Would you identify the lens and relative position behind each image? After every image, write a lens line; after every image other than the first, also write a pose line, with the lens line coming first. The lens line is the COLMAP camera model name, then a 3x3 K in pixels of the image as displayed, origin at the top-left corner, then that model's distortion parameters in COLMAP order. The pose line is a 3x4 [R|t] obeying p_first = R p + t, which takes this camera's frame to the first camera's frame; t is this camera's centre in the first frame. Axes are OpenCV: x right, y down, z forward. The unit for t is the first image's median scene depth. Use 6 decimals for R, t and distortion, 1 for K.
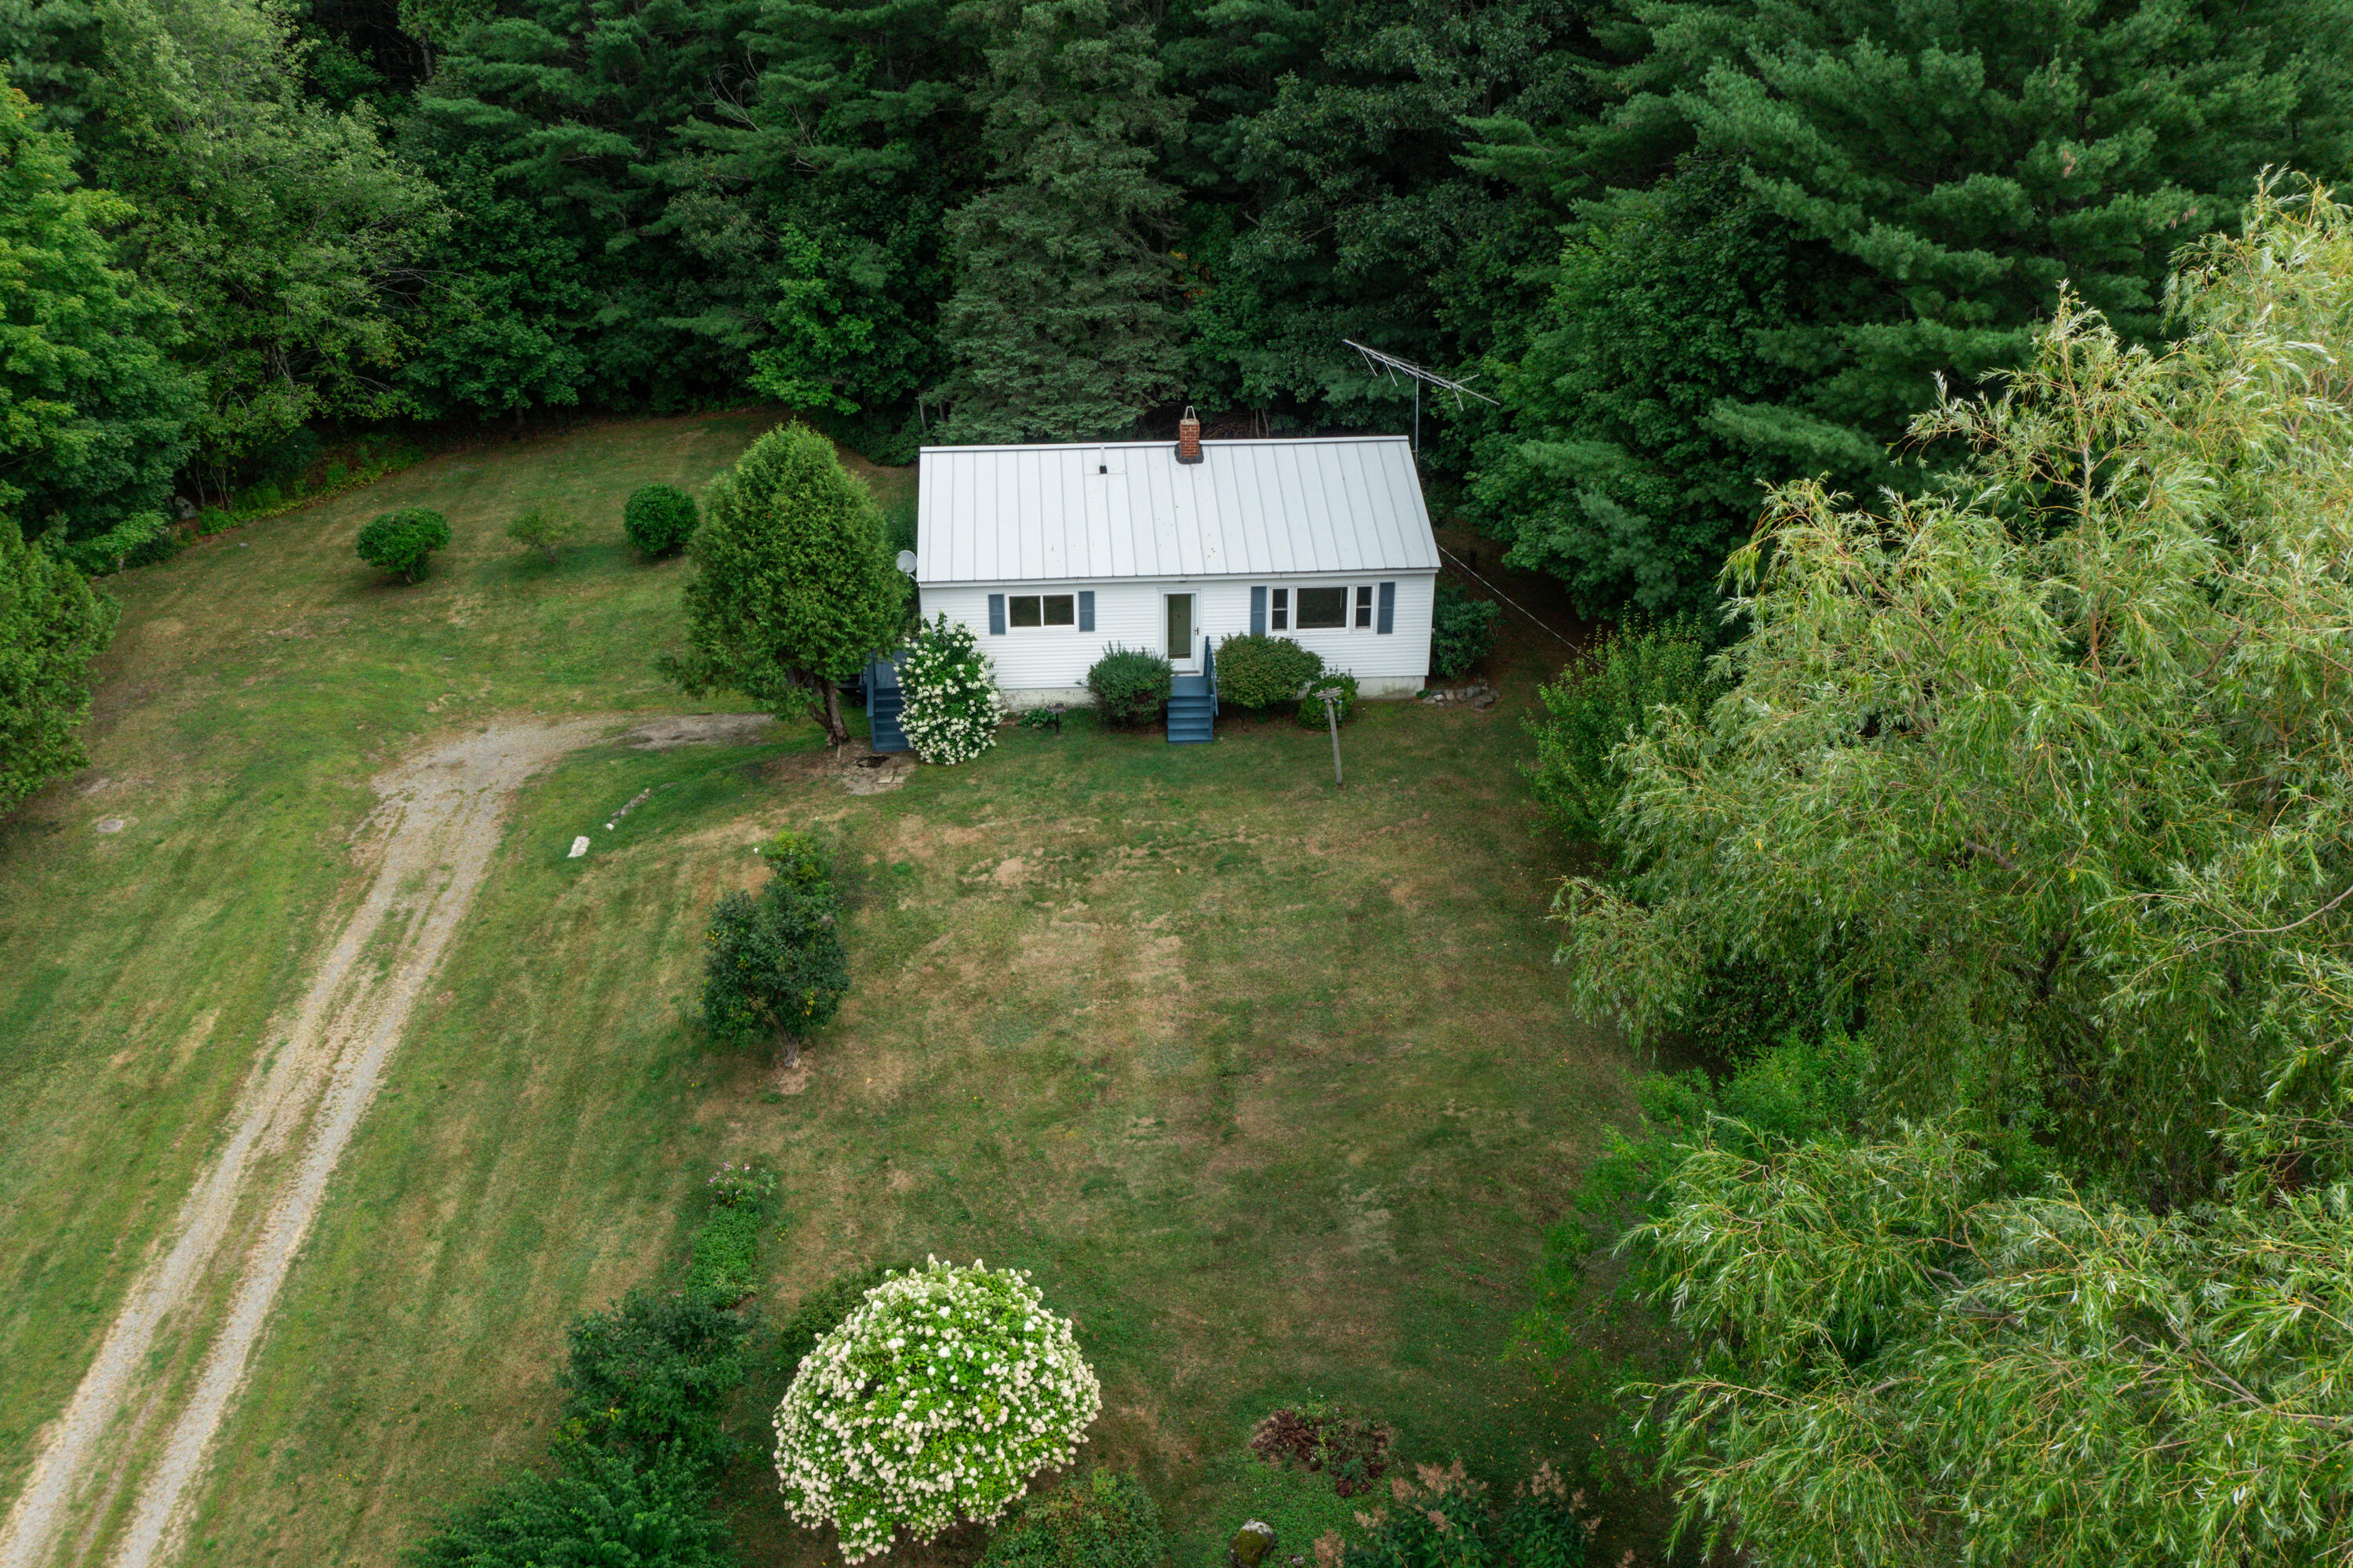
lens RADIAL K [[1858.2, 0, 1177.3], [0, 1858.2, 785.7], [0, 0, 1]] dist [-0.010792, -0.000125]
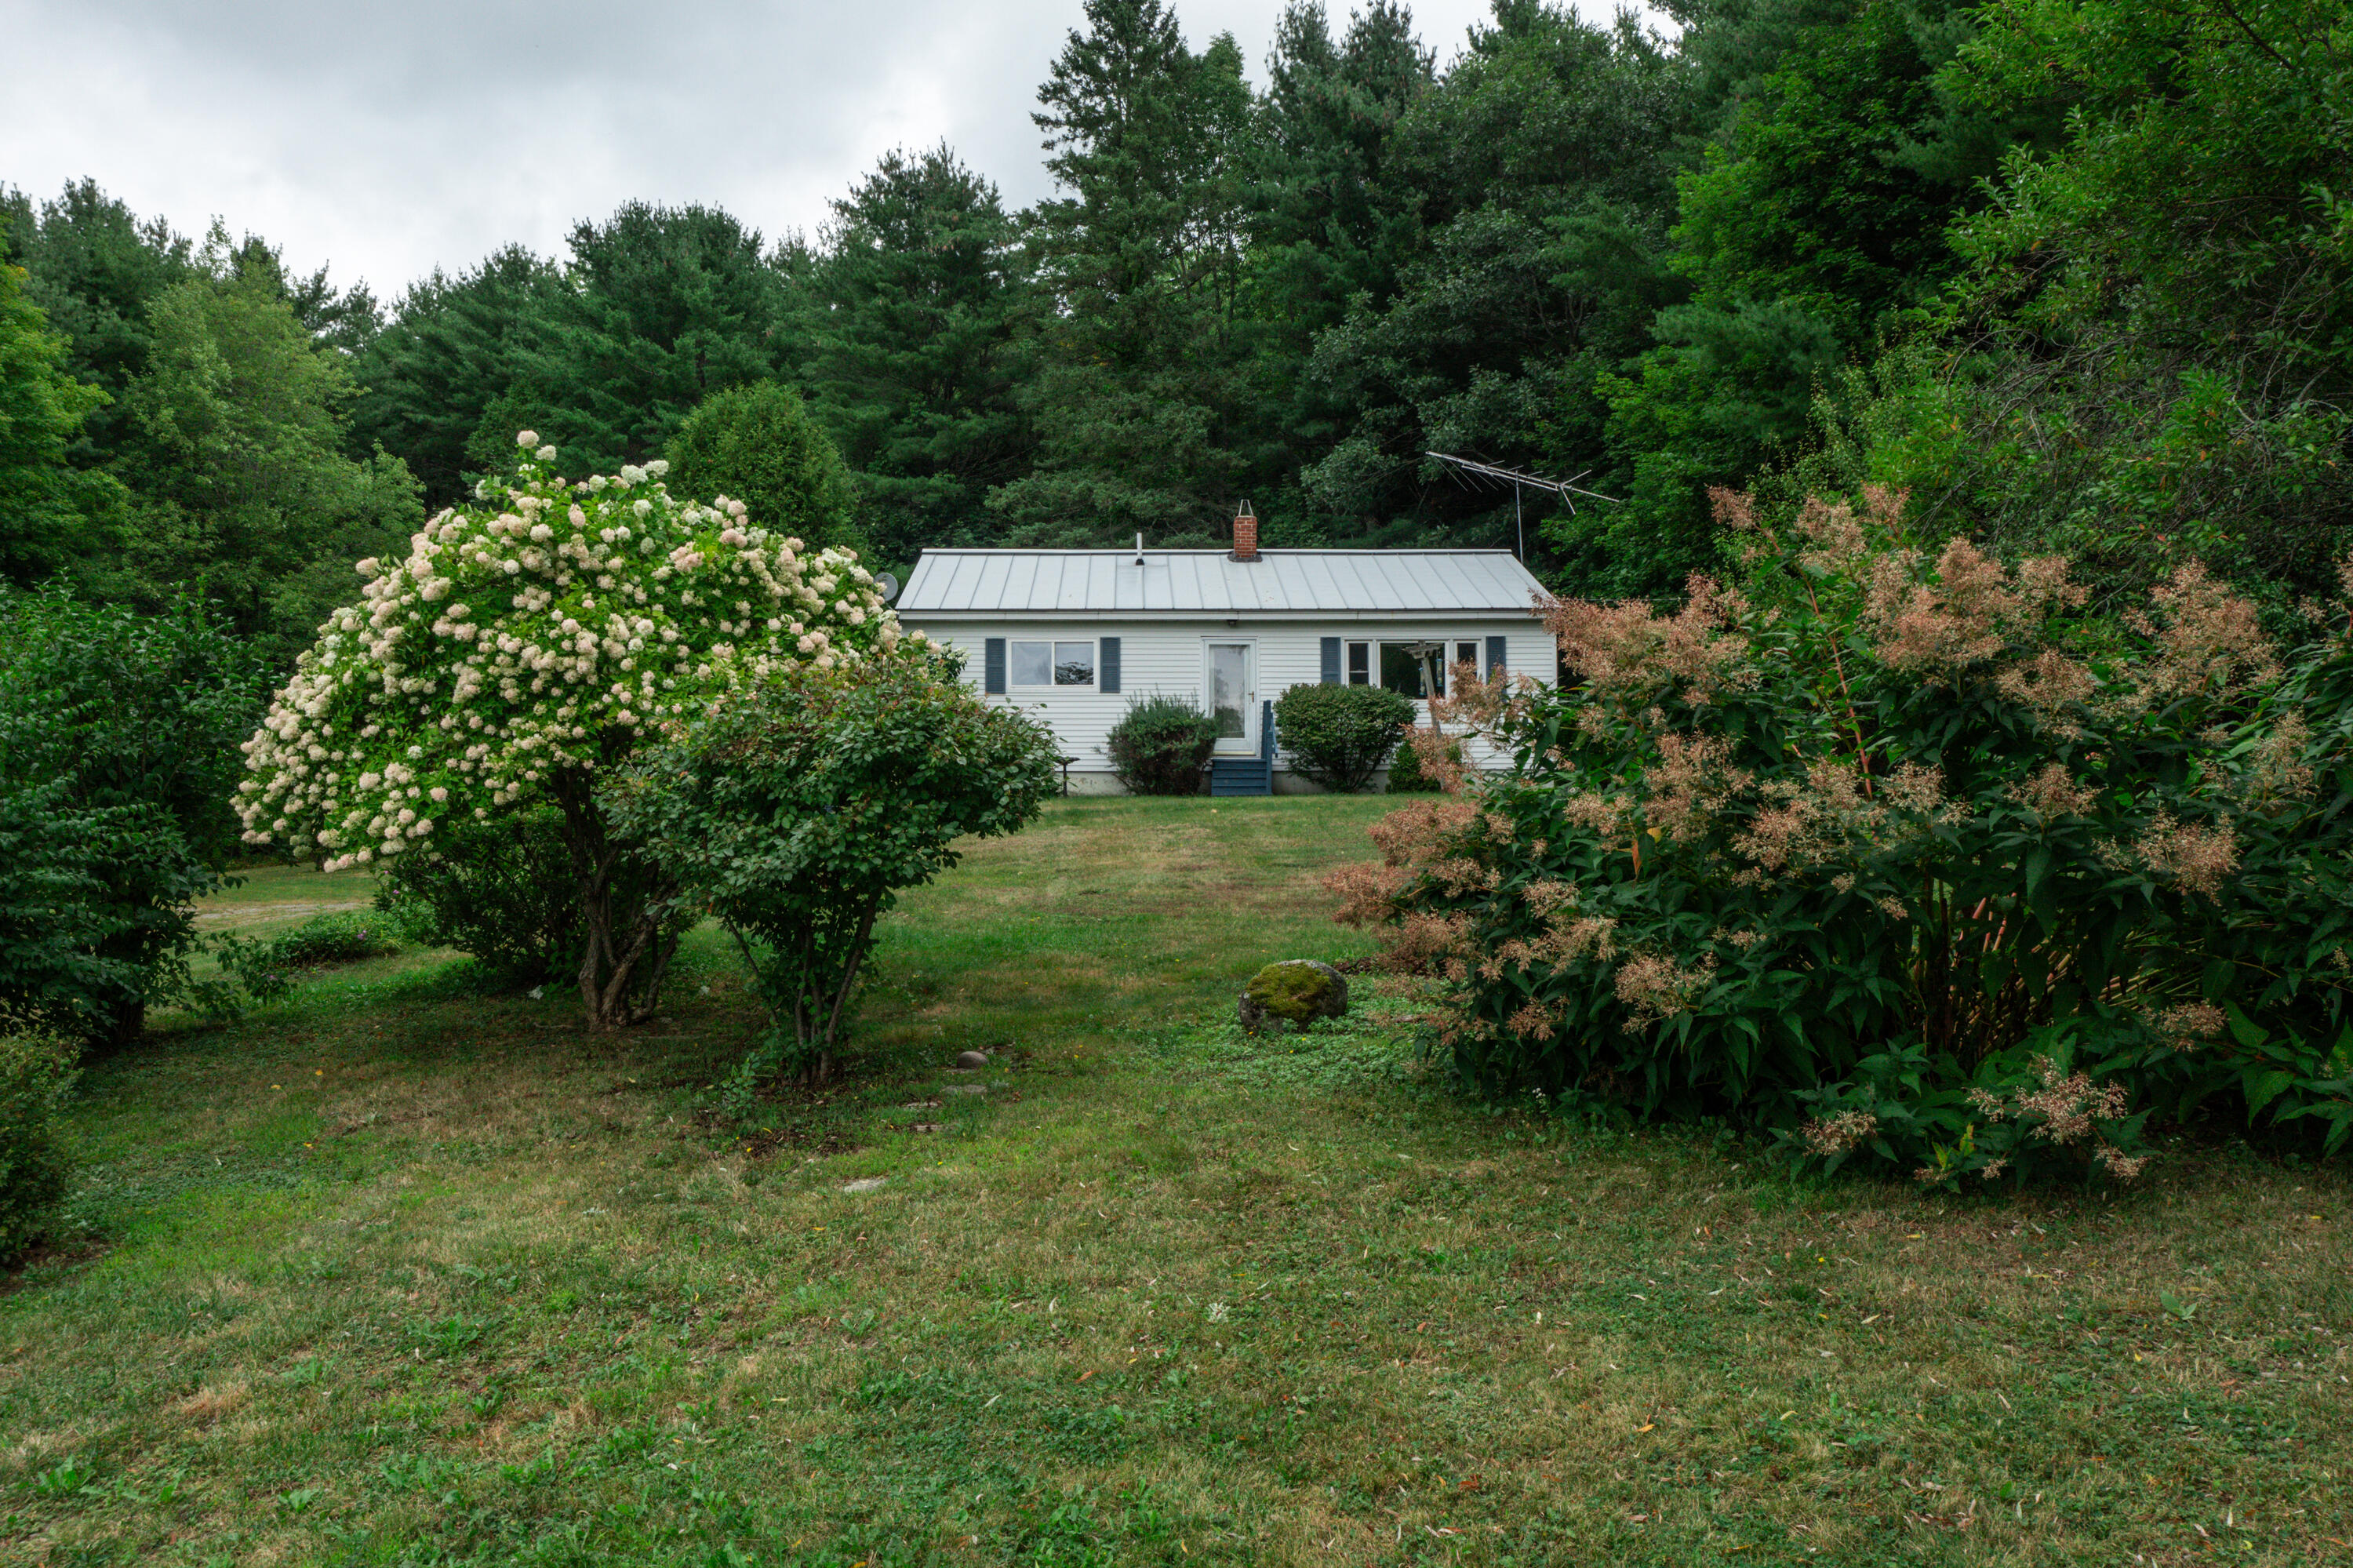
lens RADIAL K [[1858.2, 0, 1179.5], [0, 1858.2, 792.1], [0, 0, 1]] dist [-0.010792, -0.000125]
pose [[0.998573, -0.007308, -0.052894, 0.021121], [-0.019085, 0.876308, -0.481374, 0.327125], [0.049869, 0.481696, 0.874918, 0.341123]]
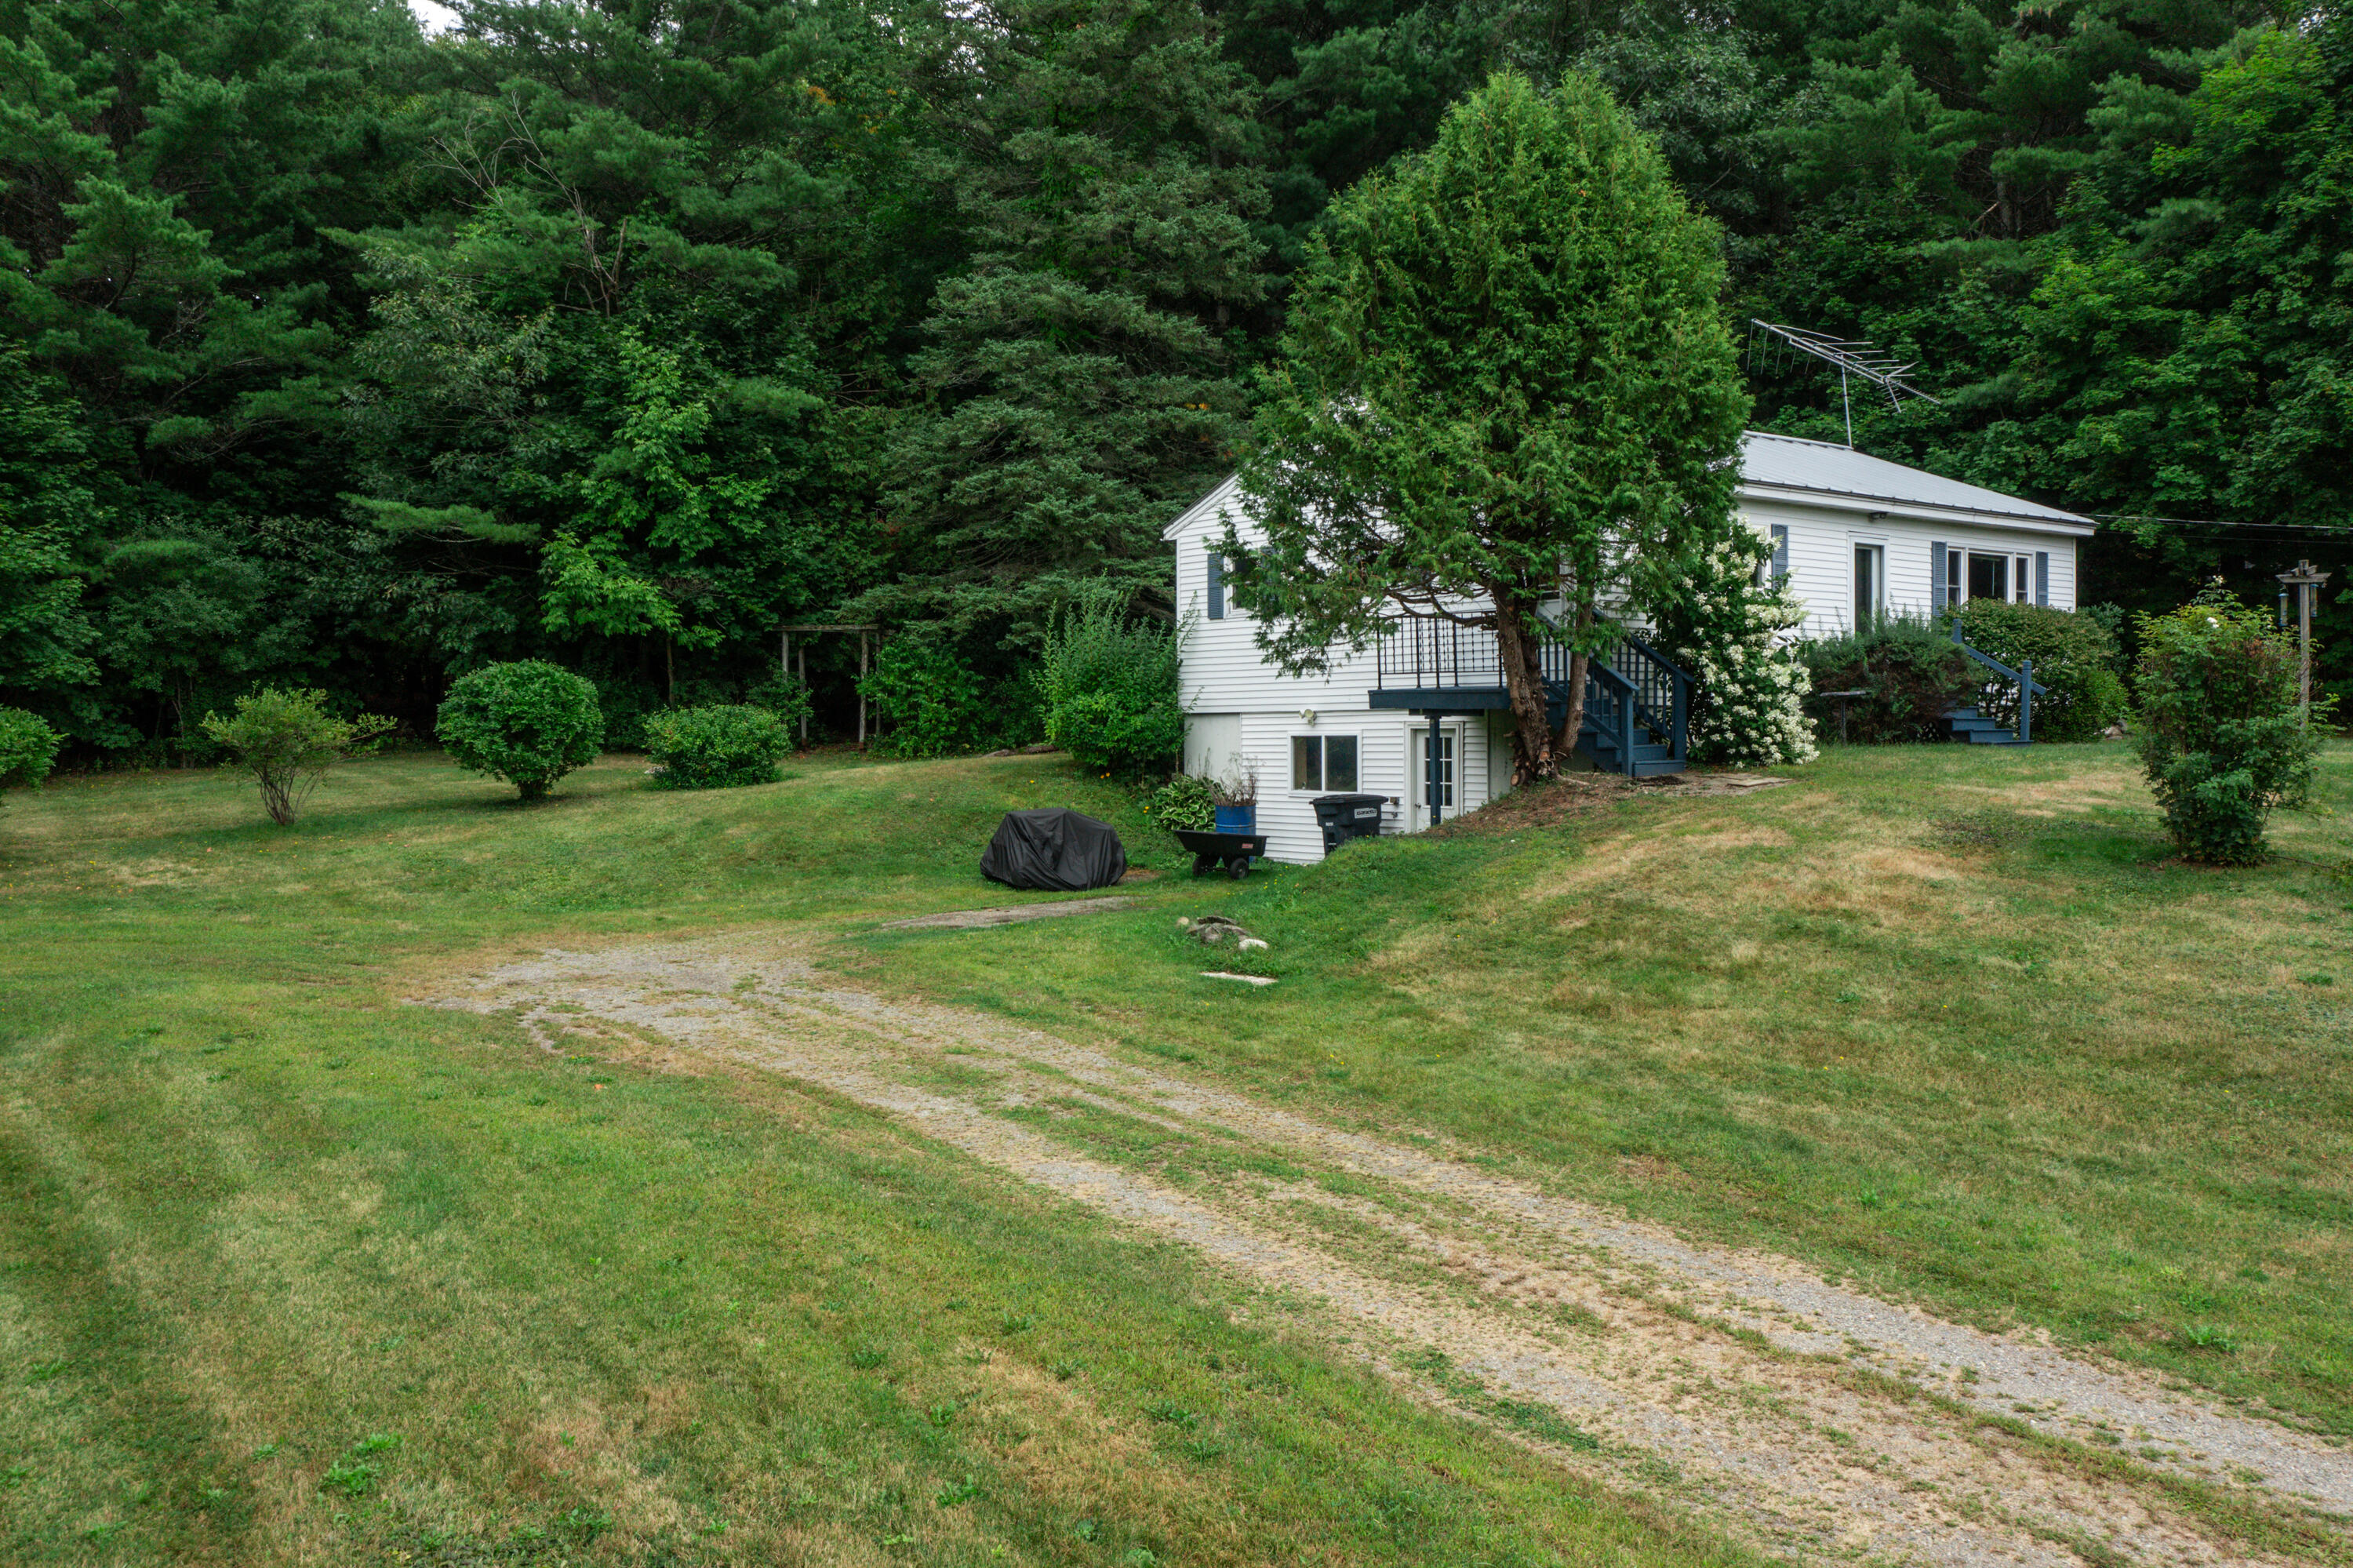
lens RADIAL K [[1858.2, 0, 1188.5], [0, 1858.2, 767.8], [0, 0, 1]] dist [-0.010792, -0.000125]
pose [[0.834386, -0.020740, 0.550791, -0.518072], [0.259671, 0.896238, -0.359624, 0.122279], [-0.486181, 0.443089, 0.753193, 0.679706]]
